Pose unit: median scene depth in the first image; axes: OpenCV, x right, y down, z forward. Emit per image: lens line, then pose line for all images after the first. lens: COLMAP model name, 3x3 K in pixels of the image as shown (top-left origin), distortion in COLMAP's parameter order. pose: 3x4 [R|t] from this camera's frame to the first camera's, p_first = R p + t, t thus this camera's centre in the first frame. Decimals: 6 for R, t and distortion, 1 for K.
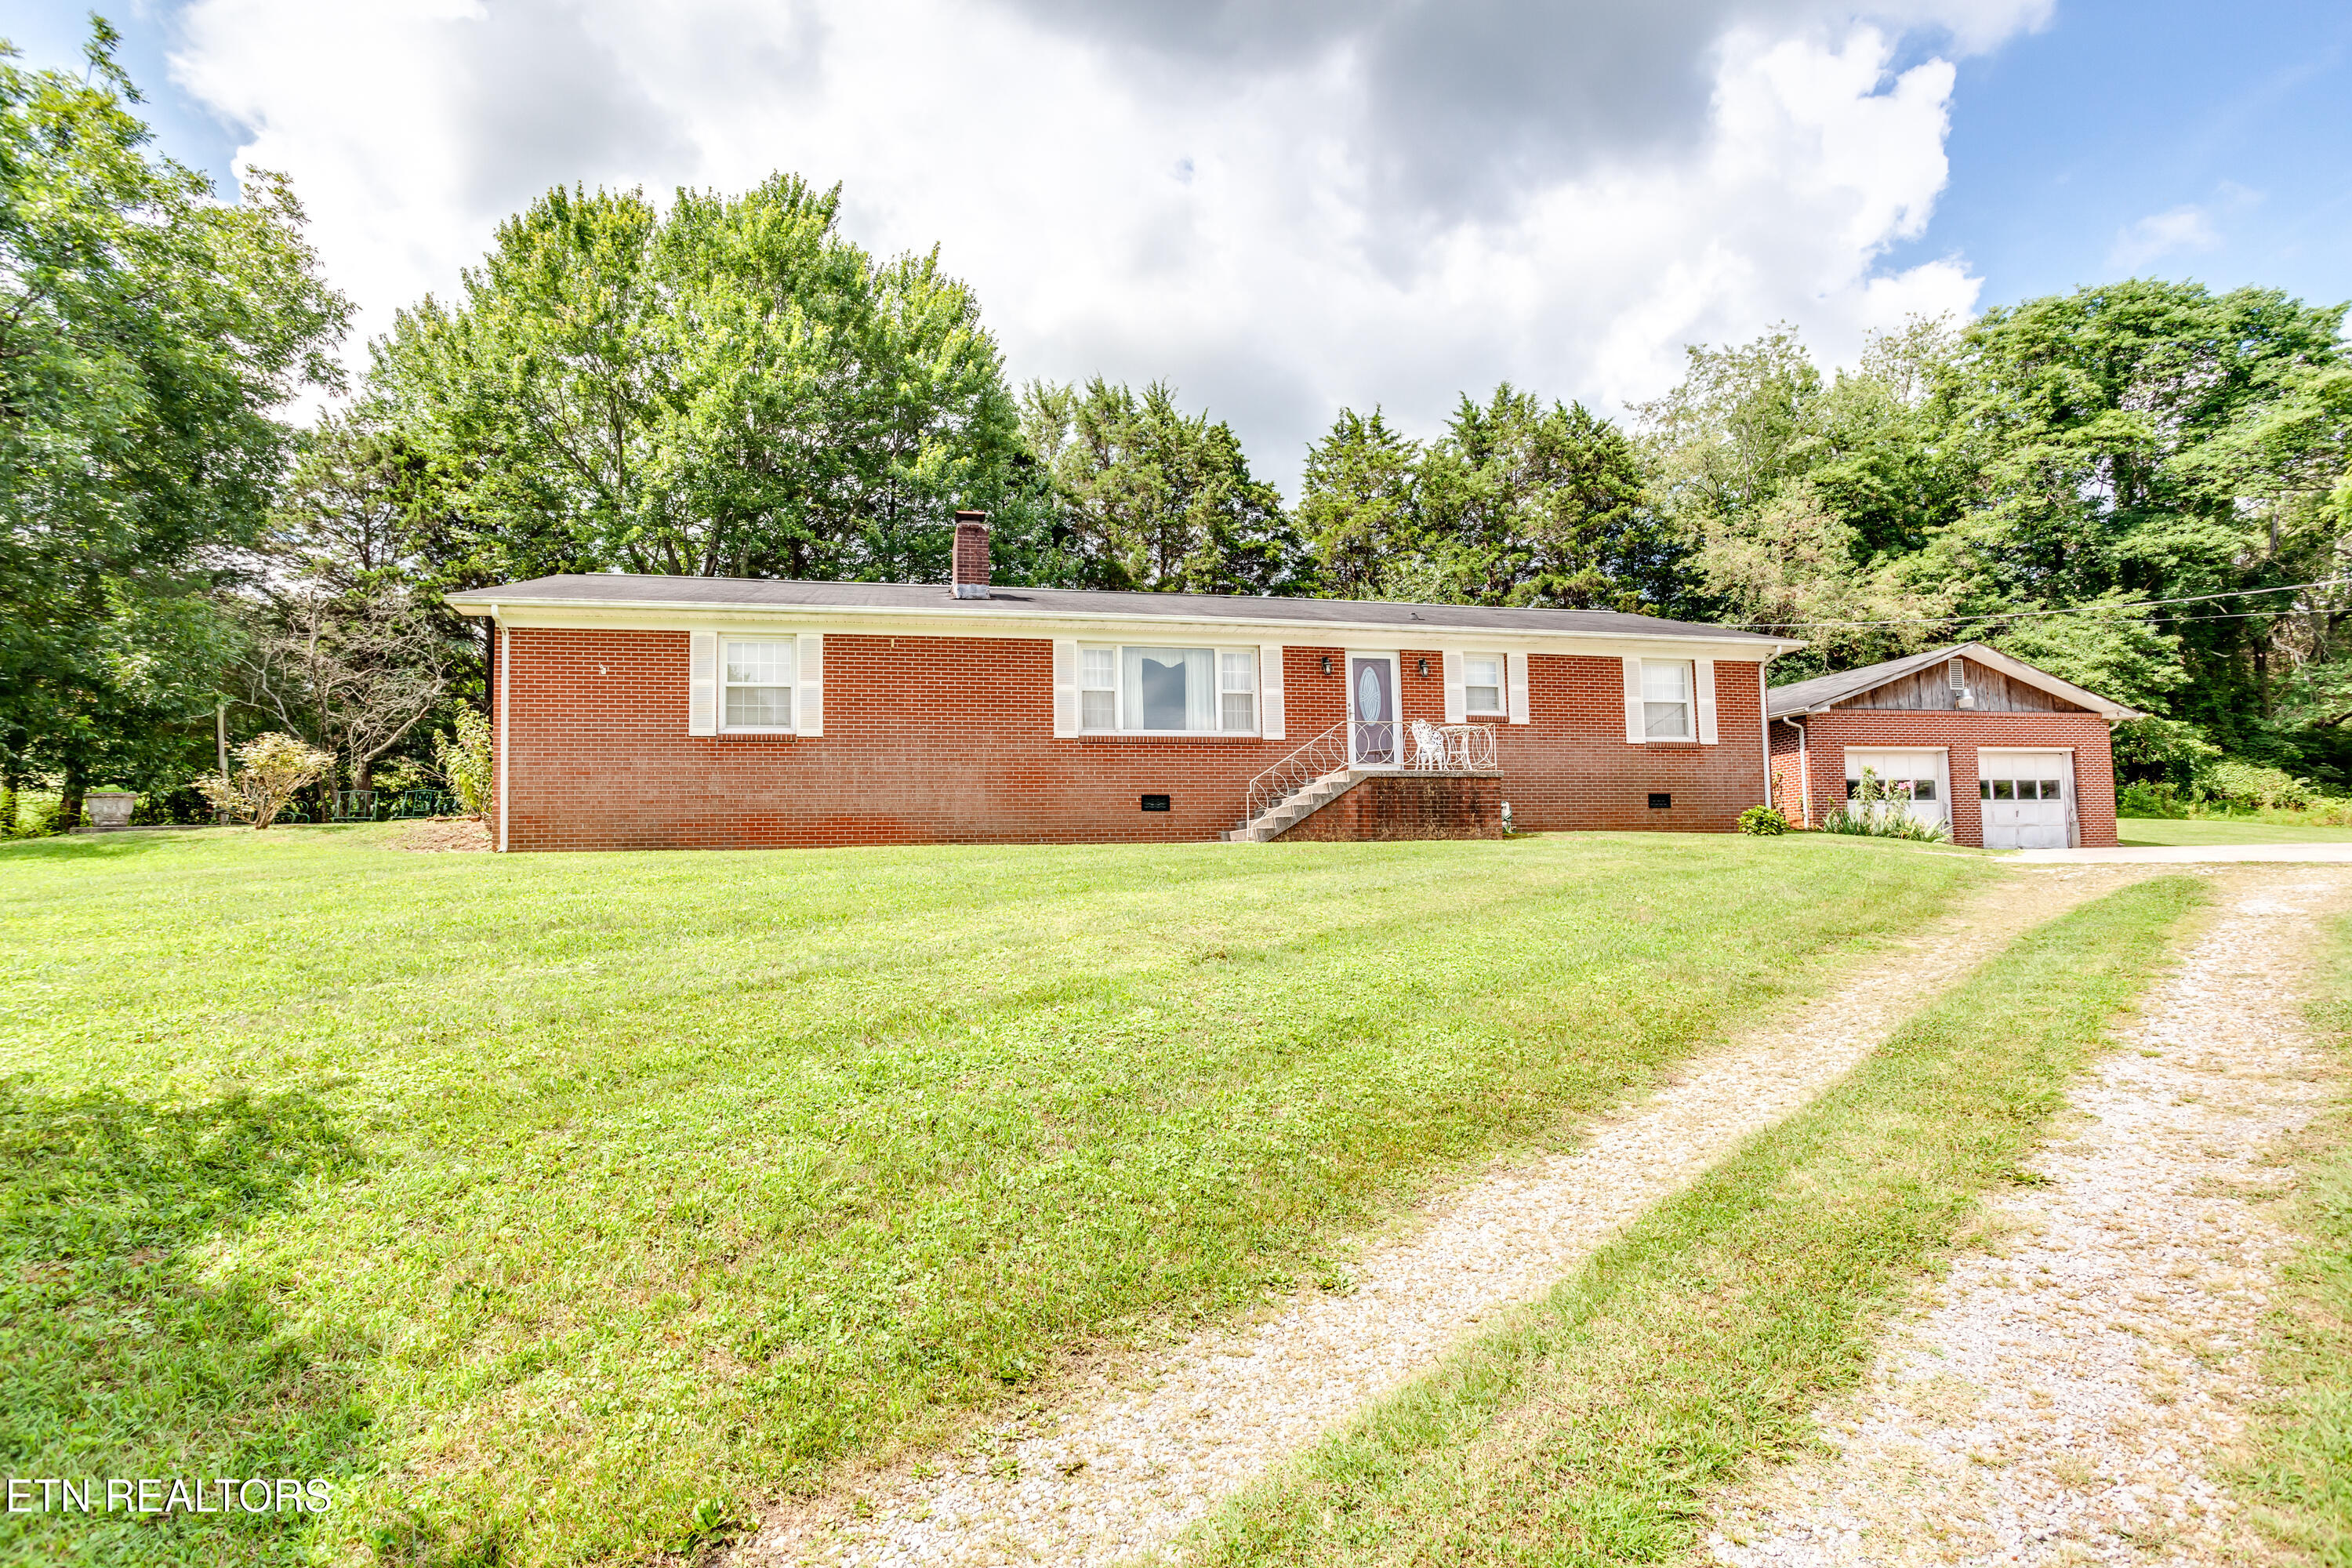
lens RADIAL K [[1149.9, 0, 1164.9], [0, 1149.9, 800.5], [0, 0, 1]] dist [-0.053600, 0.027786]
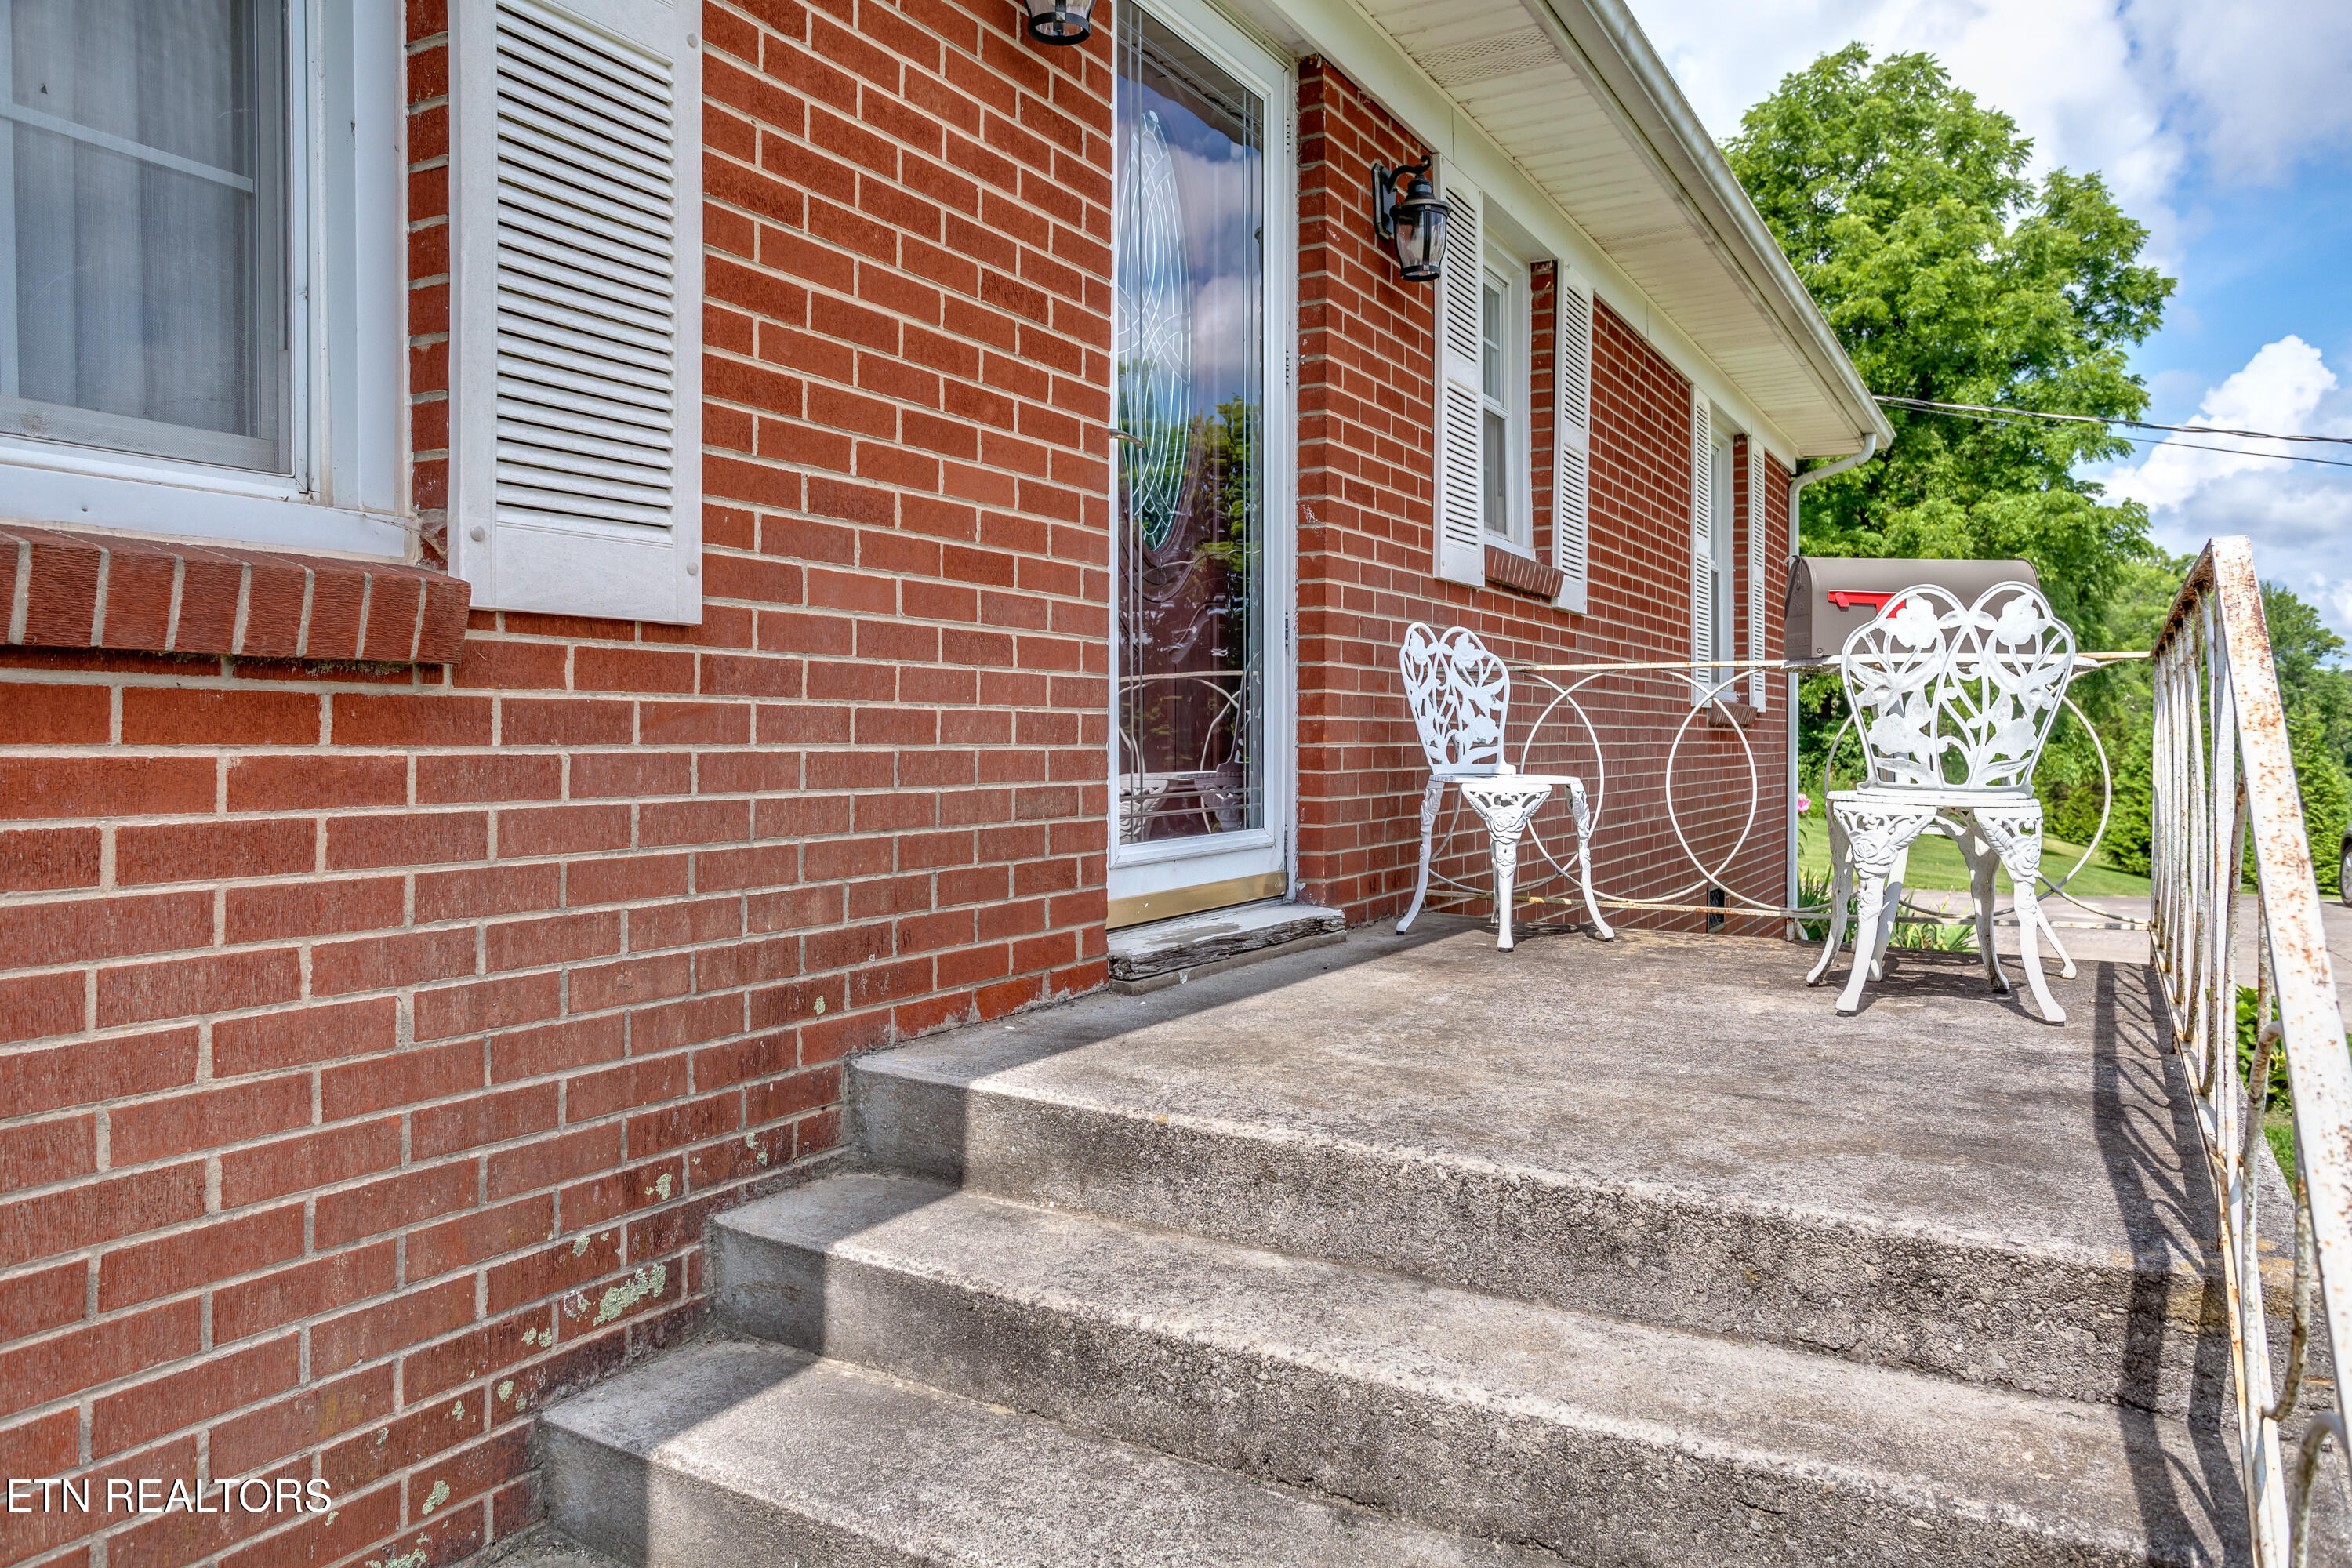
lens RADIAL K [[1601.5, 0, 1177.2], [0, 1601.5, 781.2], [0, 0, 1]] dist [0.001591, 0.000356]
pose [[0.663894, -0.000749, 0.747827, 0.030057], [-0.069765, 0.995576, 0.062932, -0.038330], [-0.744566, -0.093952, 0.660905, 0.674748]]
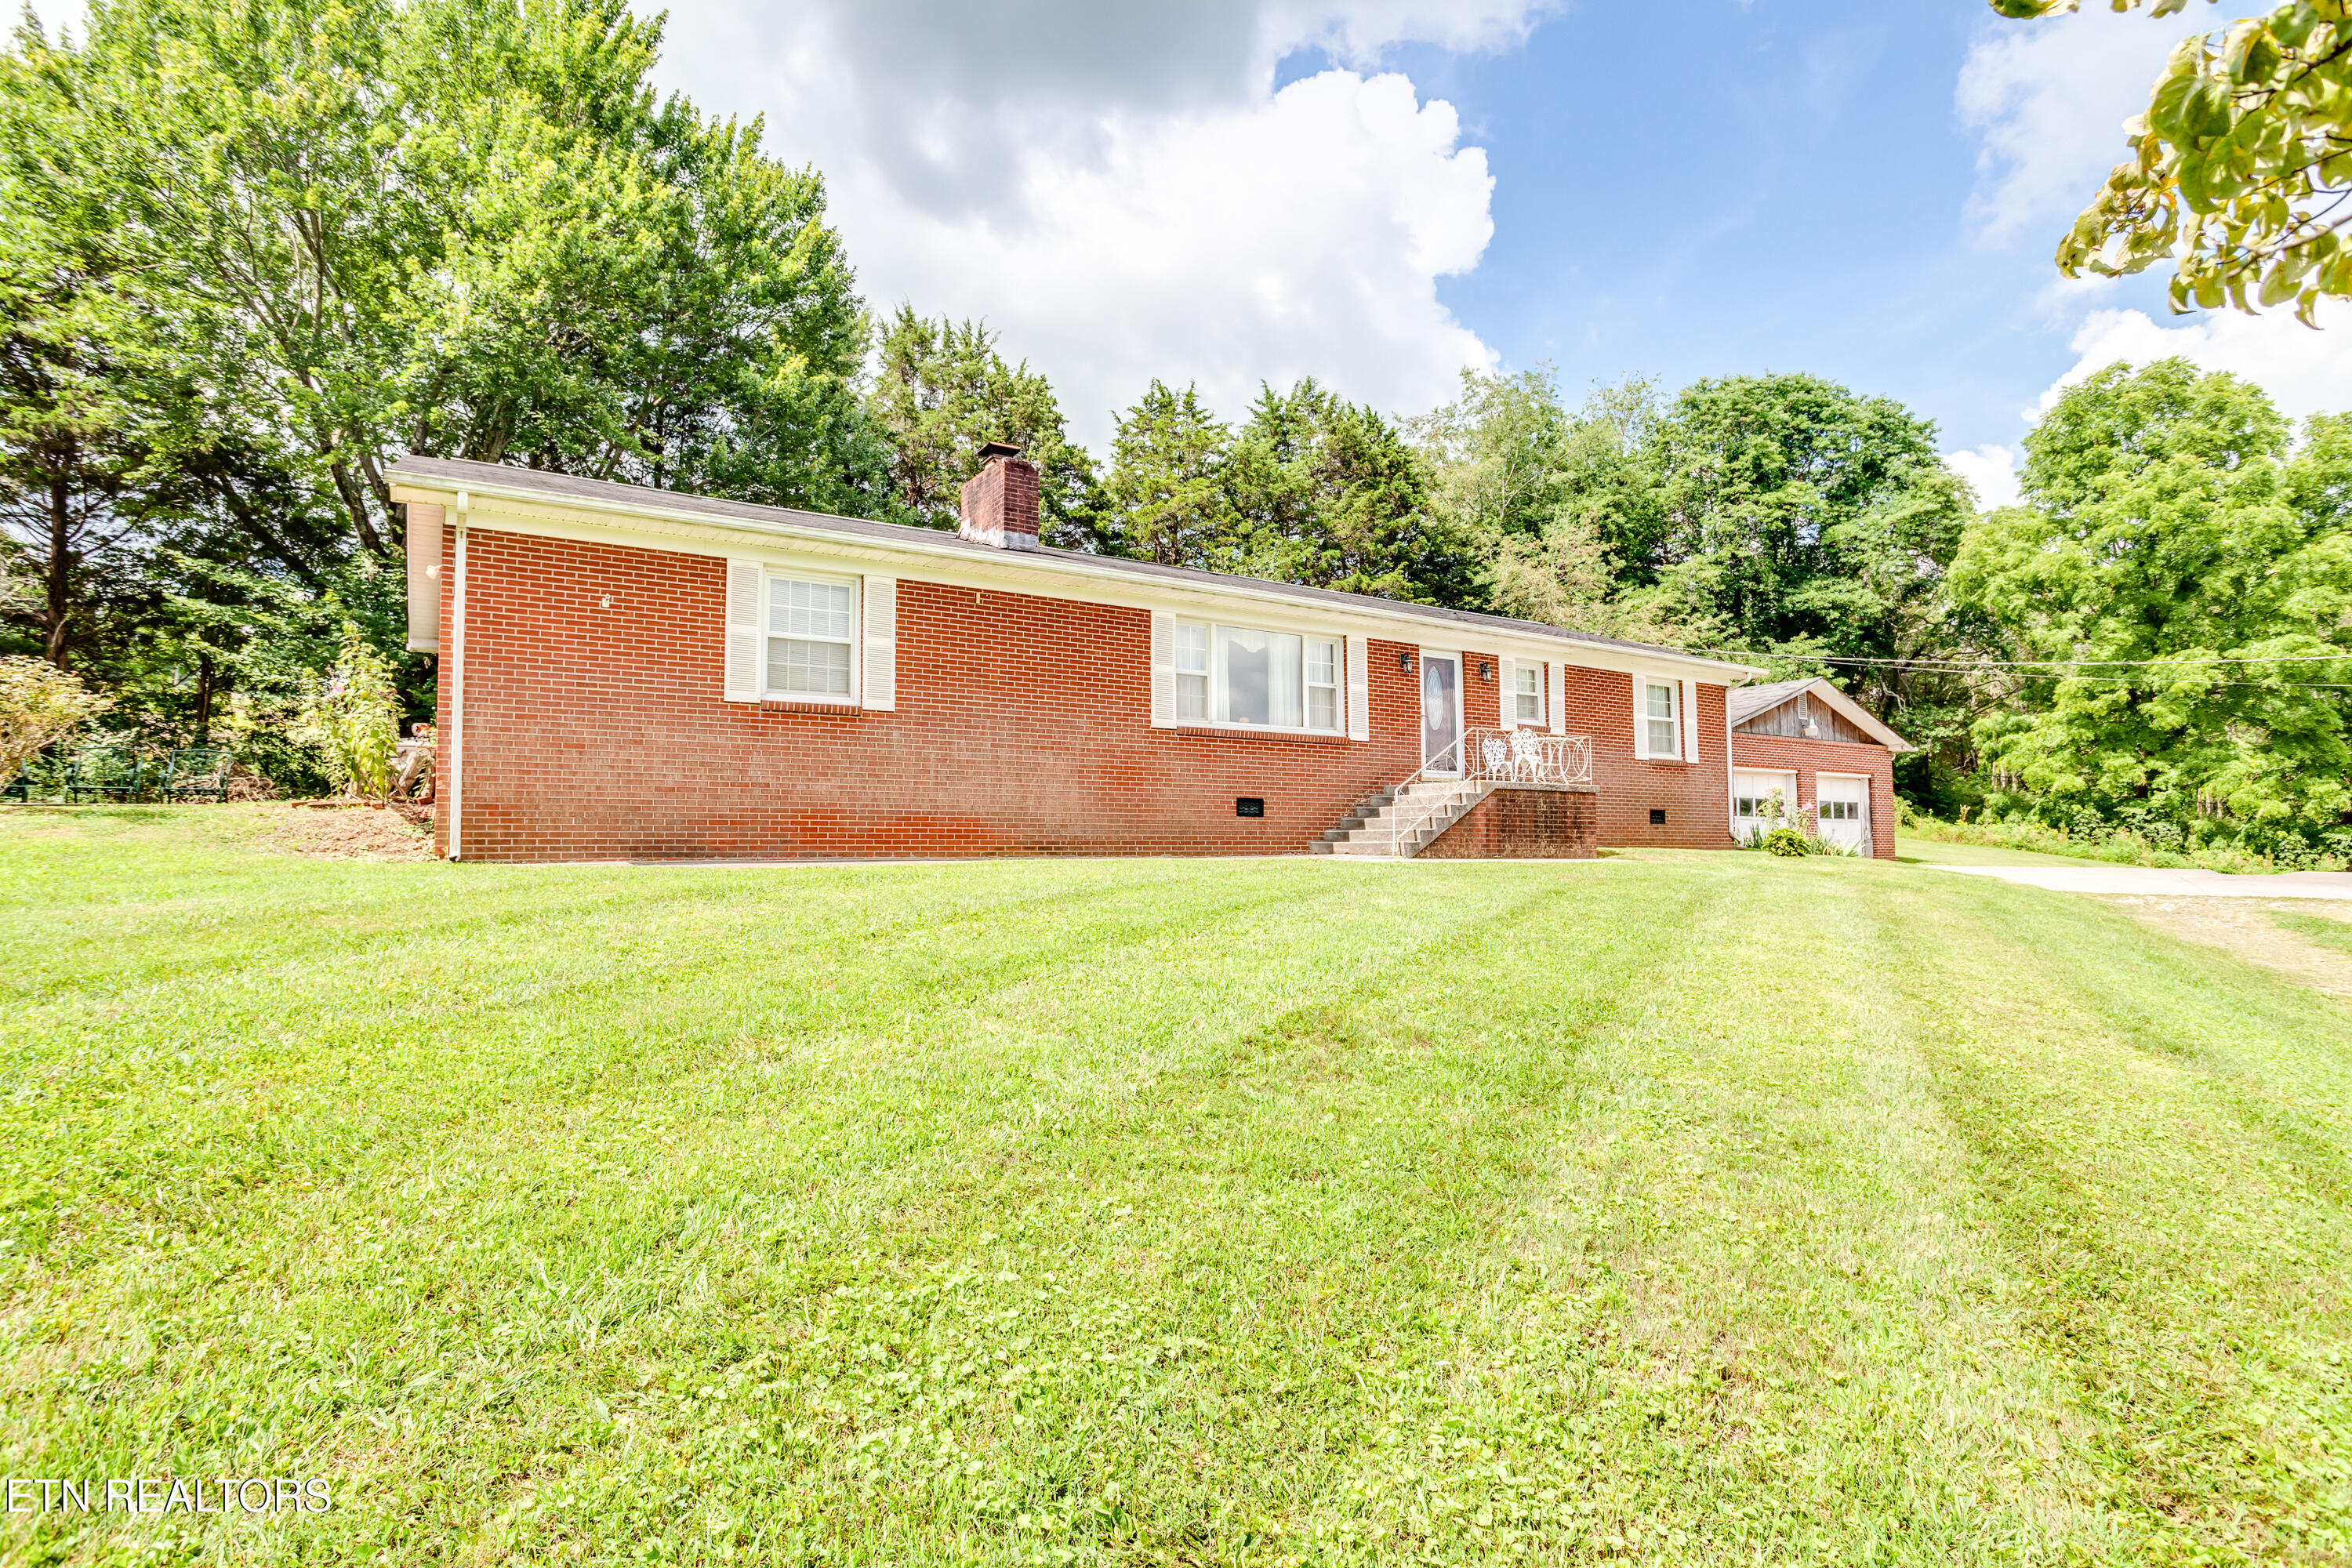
lens RADIAL K [[1174.4, 0, 1167.3], [0, 1174.4, 789.3], [0, 0, 1]] dist [-0.063978, 0.034529]
pose [[0.940917, 0.034485, 0.336876, -0.269215], [-0.037576, 0.999290, 0.002658, -0.008533], [-0.336546, -0.015160, 0.941545, 0.134193]]
